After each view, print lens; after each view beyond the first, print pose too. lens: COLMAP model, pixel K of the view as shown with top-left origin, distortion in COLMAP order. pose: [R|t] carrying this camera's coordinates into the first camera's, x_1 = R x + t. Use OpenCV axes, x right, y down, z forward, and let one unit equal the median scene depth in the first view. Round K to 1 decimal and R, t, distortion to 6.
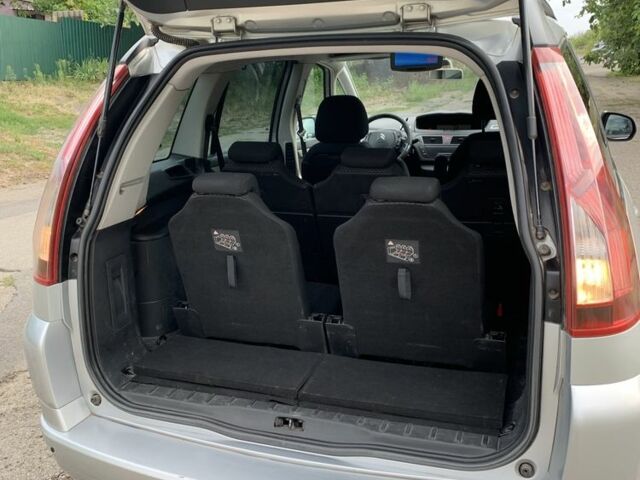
lens RADIAL K [[626.8, 0, 320.0], [0, 626.8, 240.0], [0, 0, 1]] dist [0.045230, -0.022672]
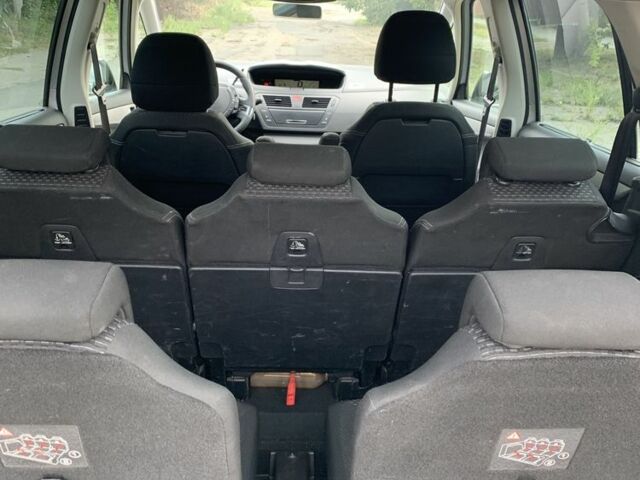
lens RADIAL K [[626.8, 0, 320.0], [0, 626.8, 240.0], [0, 0, 1]] dist [0.045230, -0.022672]
pose [[0.926256, -0.065004, 0.371246, -0.068622], [0.030633, 0.994740, 0.097748, -0.078322], [-0.375647, -0.079167, 0.923375, 0.333654]]
